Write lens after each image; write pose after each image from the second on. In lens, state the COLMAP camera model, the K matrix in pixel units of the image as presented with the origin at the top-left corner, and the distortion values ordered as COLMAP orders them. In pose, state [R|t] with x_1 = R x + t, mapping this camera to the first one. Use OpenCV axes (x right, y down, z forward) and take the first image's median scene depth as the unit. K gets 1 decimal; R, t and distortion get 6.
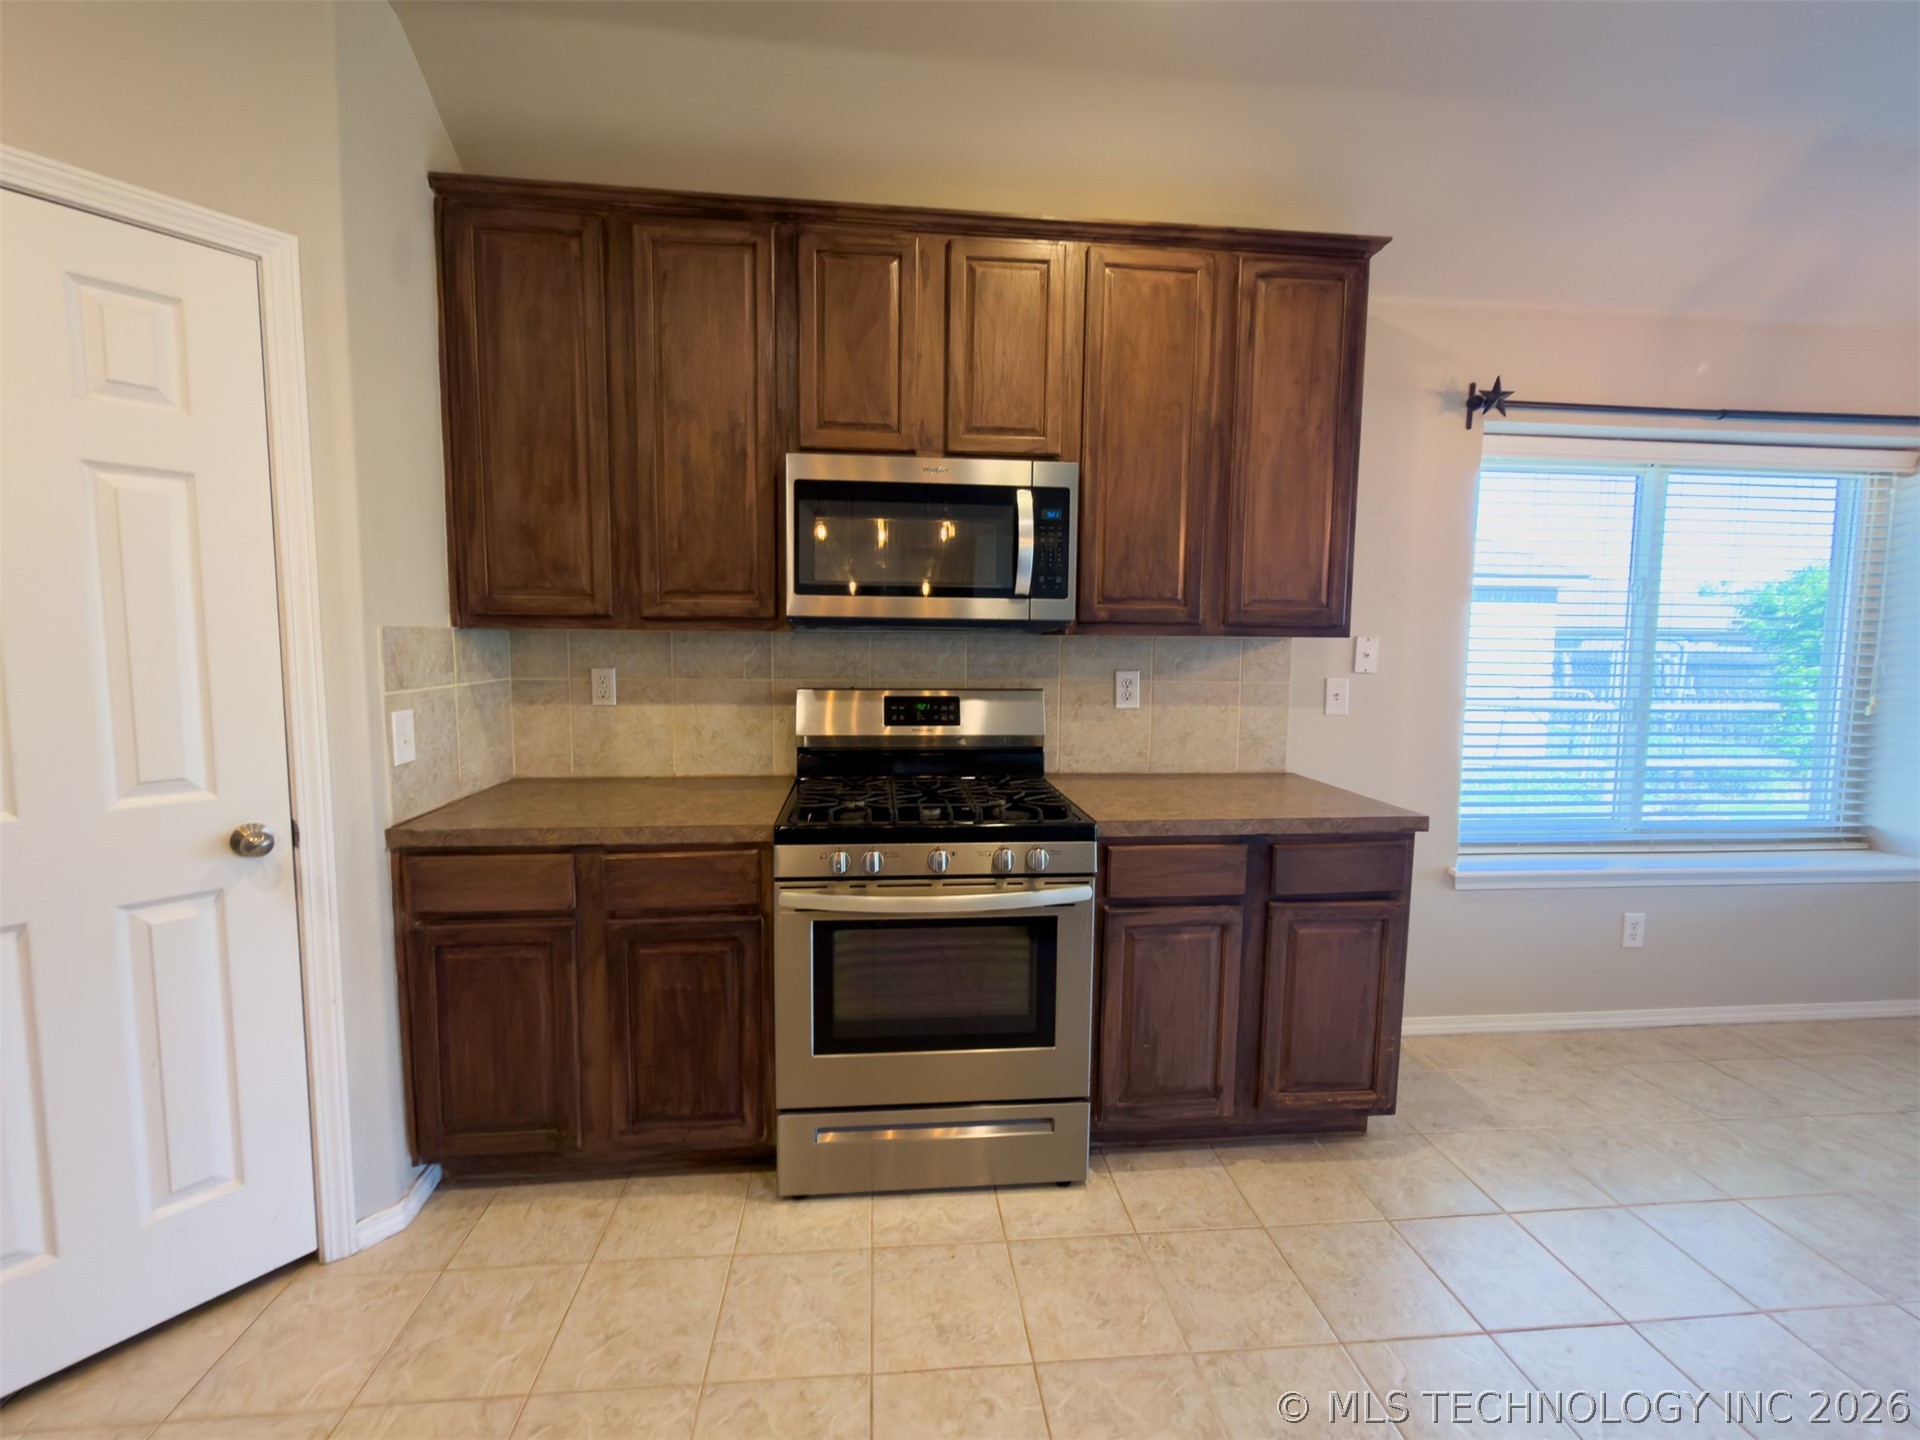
lens RADIAL K [[772.1, 0, 951.2], [0, 772.1, 711.3], [0, 0, 1]] dist [-0.000346, 0.000216]
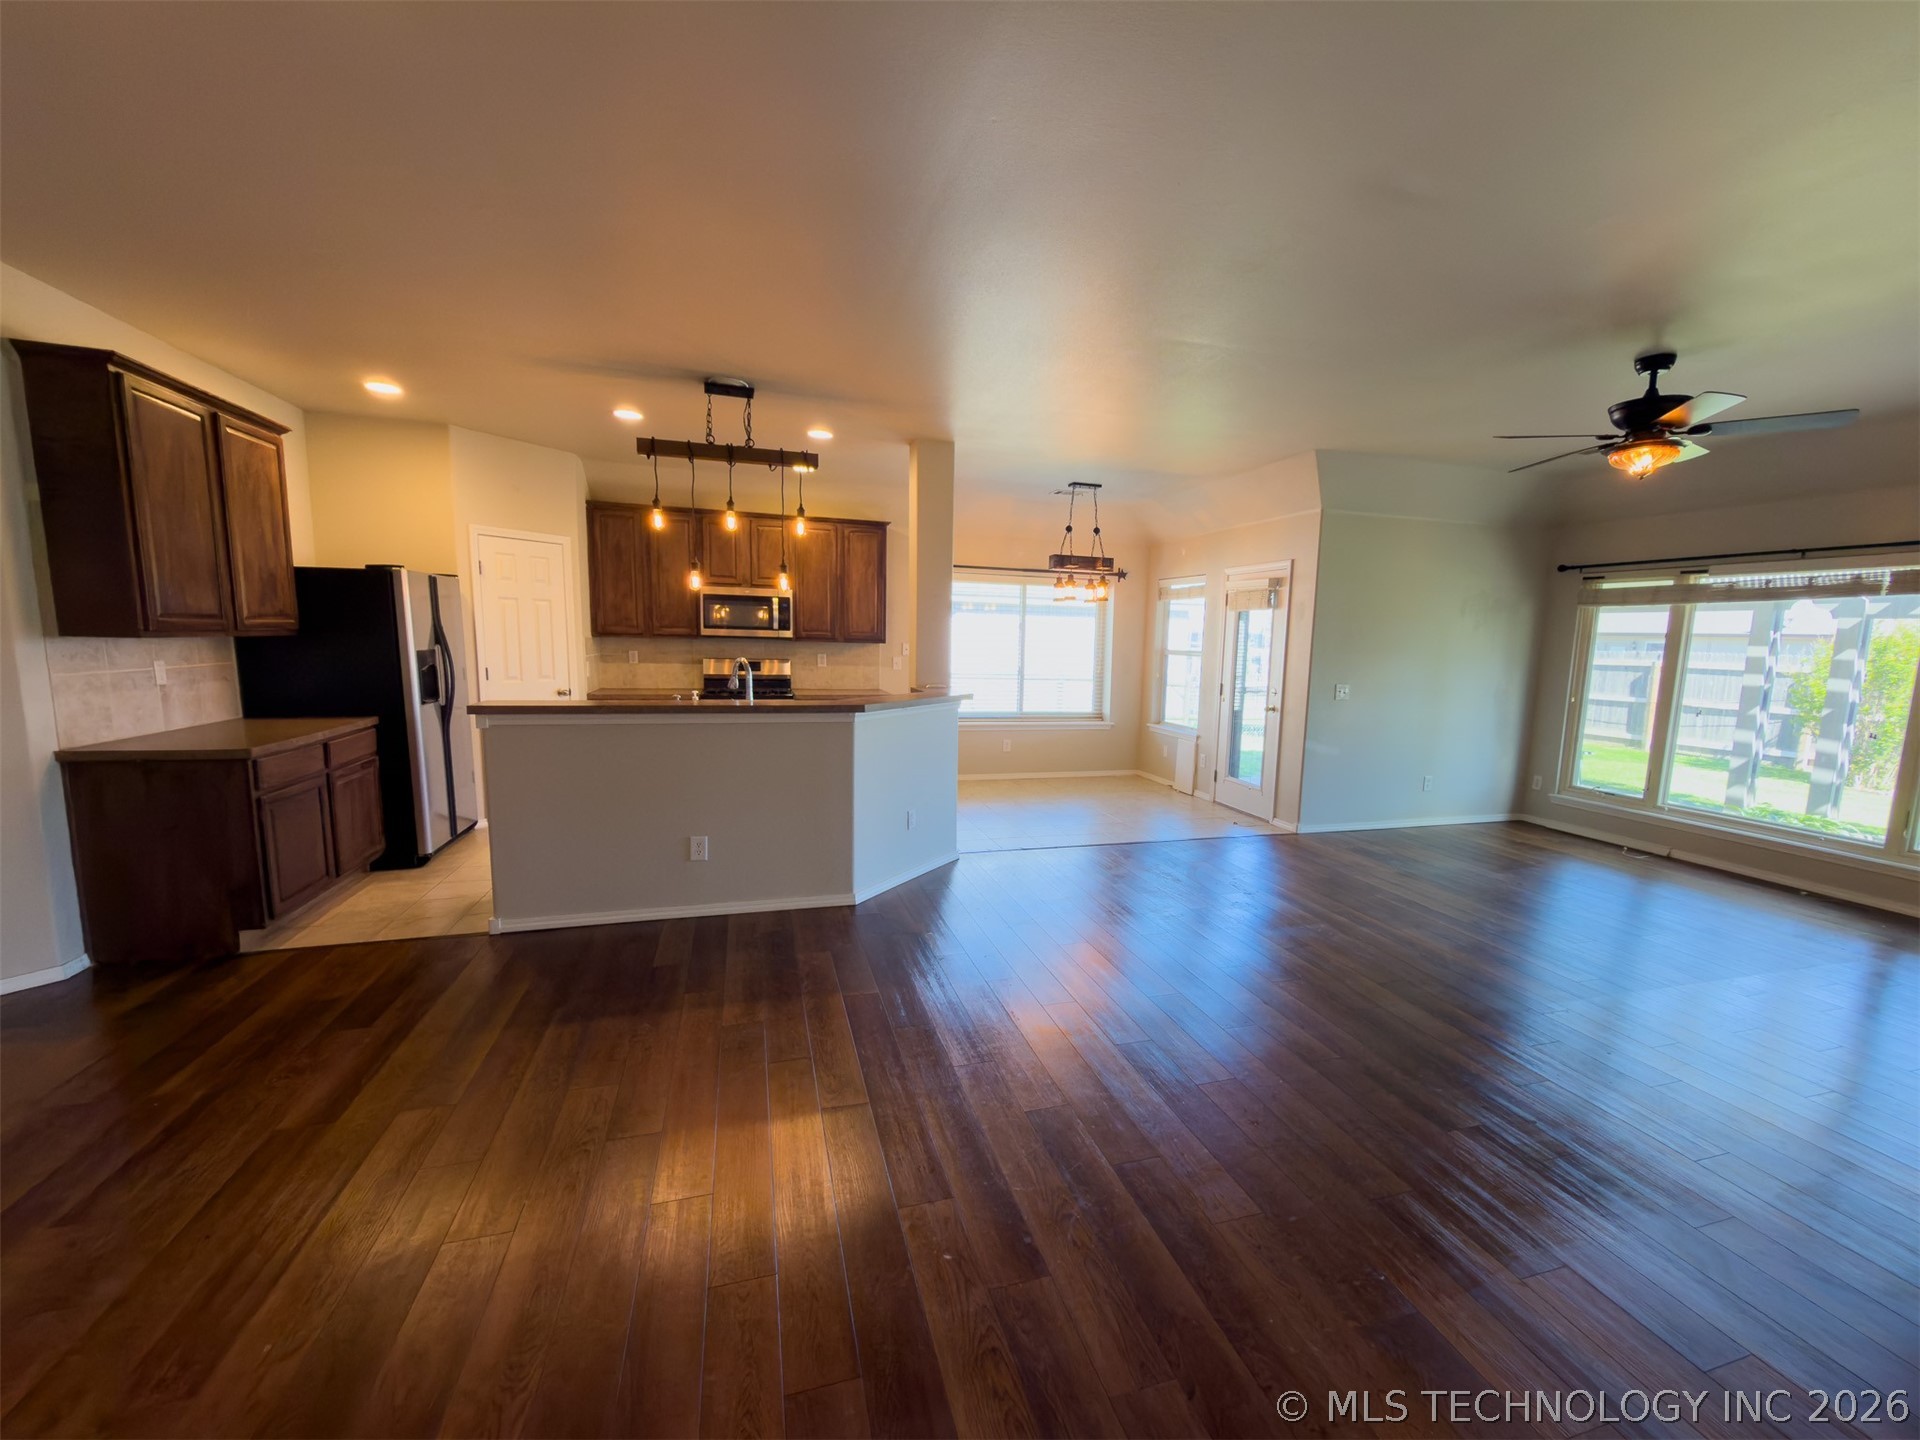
lens RADIAL K [[781.8, 0, 983.2], [0, 781.8, 733.0], [0, 0, 1]] dist [-0.000147, -0.000156]
pose [[0.981614, -0.010503, 0.190588, 0.318647], [0.004514, 0.999483, 0.031831, 0.188646], [-0.190823, -0.030386, 0.981154, -2.445131]]
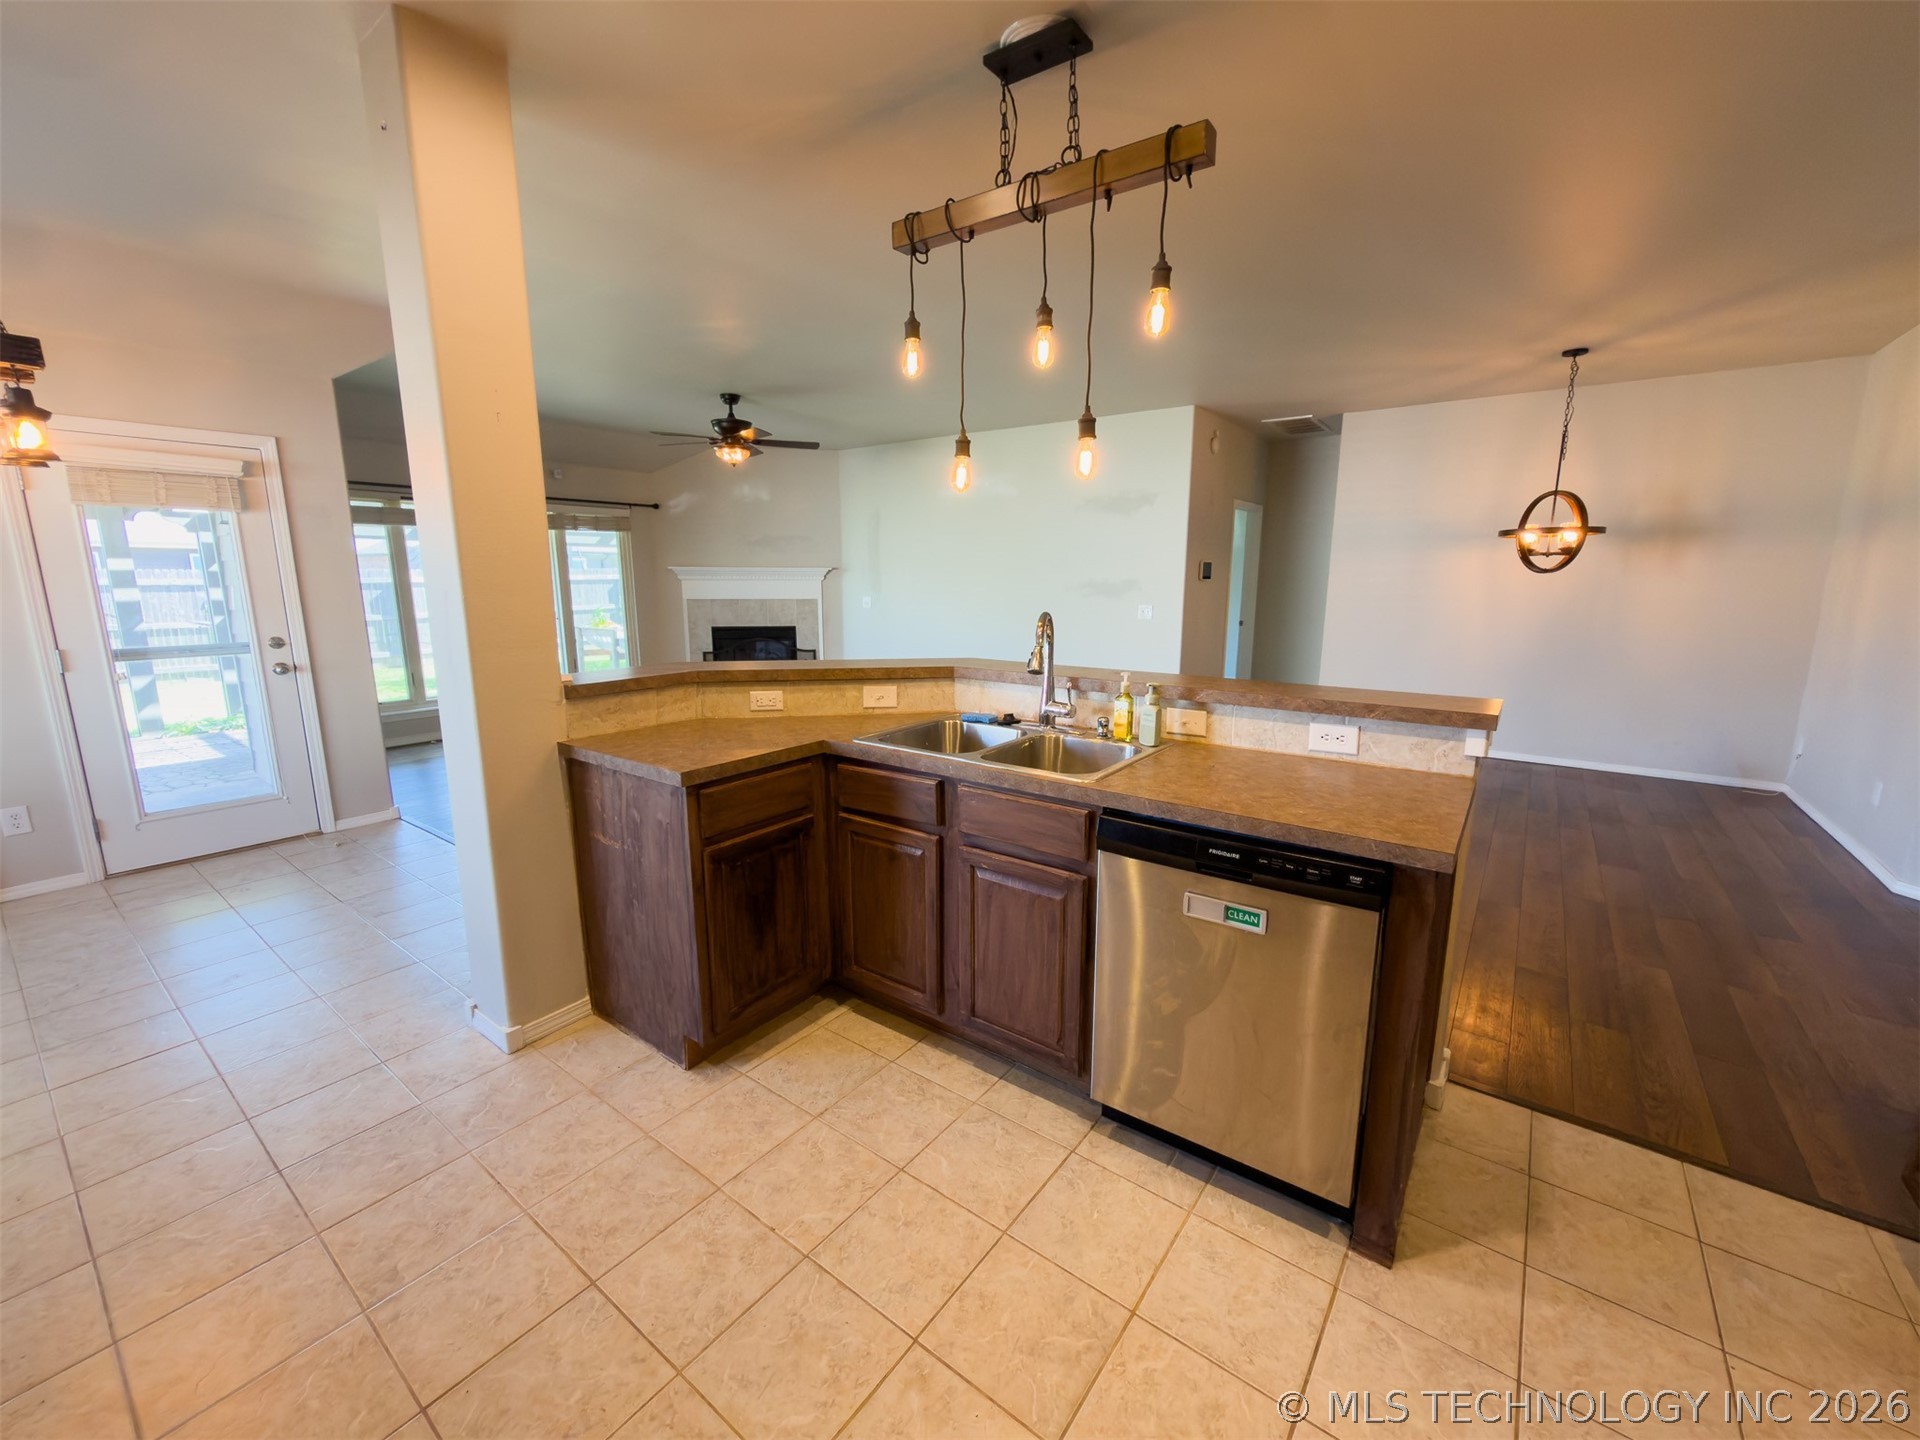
lens RADIAL K [[771.8, 0, 969.4], [0, 771.8, 719.2], [0, 0, 1]] dist [0.000890, 0.000352]
pose [[-0.748359, -0.135539, 0.649298, -0.581092], [0.051572, 0.964046, 0.260682, -0.097633], [-0.661286, 0.228569, -0.714463, 0.584195]]
